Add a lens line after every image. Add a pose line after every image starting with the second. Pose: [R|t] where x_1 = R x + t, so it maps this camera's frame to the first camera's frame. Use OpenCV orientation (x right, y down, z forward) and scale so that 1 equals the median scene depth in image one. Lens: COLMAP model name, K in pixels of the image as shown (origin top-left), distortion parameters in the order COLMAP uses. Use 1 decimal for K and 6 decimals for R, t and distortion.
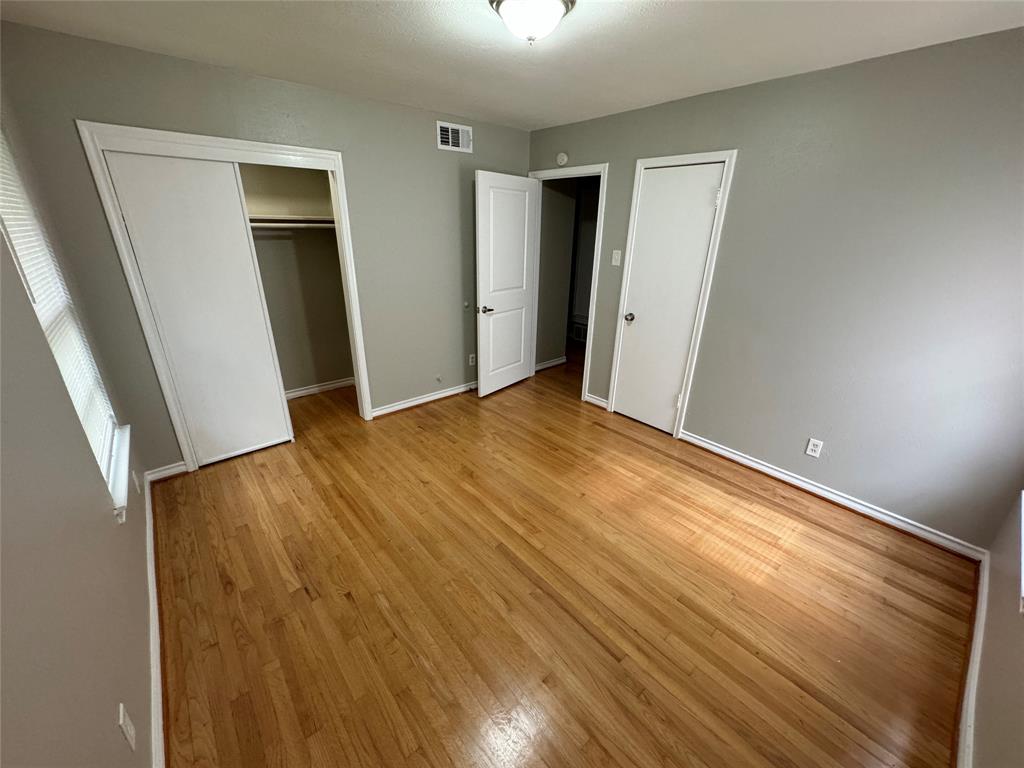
lens RADIAL K [[408.0, 0, 512.0], [0, 408.0, 384.0], [0, 0, 1]] dist [-0.002367, -0.000441]
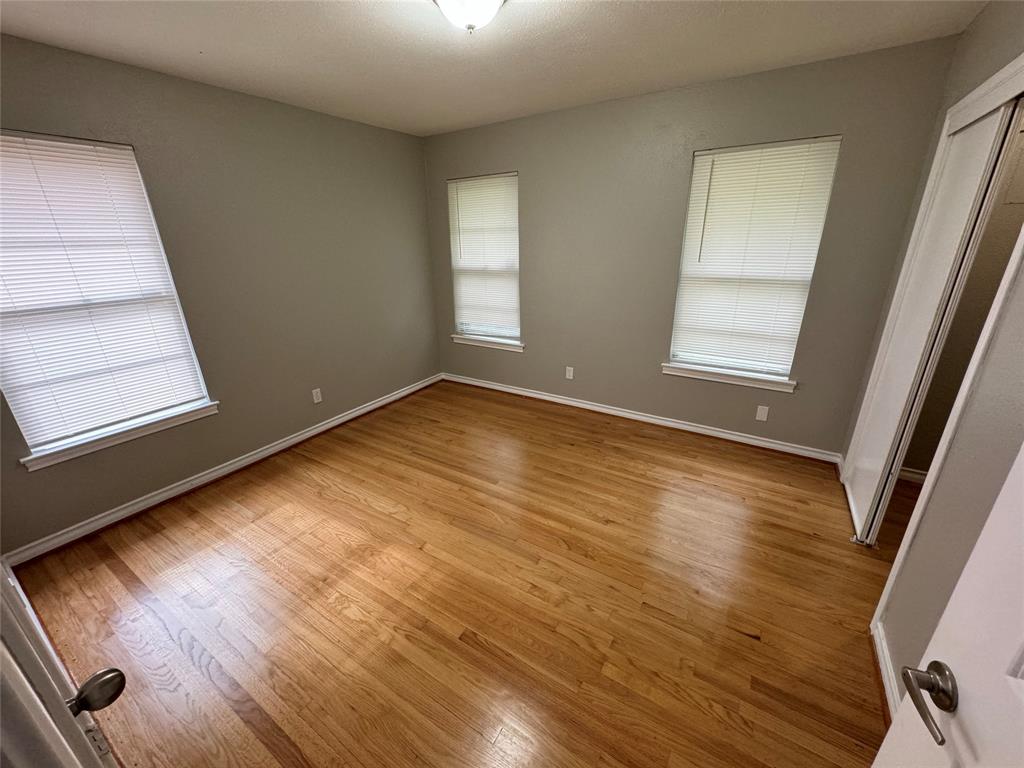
lens RADIAL K [[408.0, 0, 512.0], [0, 408.0, 384.0], [0, 0, 1]] dist [-0.002367, -0.000441]
pose [[-0.956721, 0.105200, -0.271325, 0.189552], [-0.100427, 0.755733, 0.647134, -0.528341], [0.273128, 0.646375, -0.712460, 1.428742]]
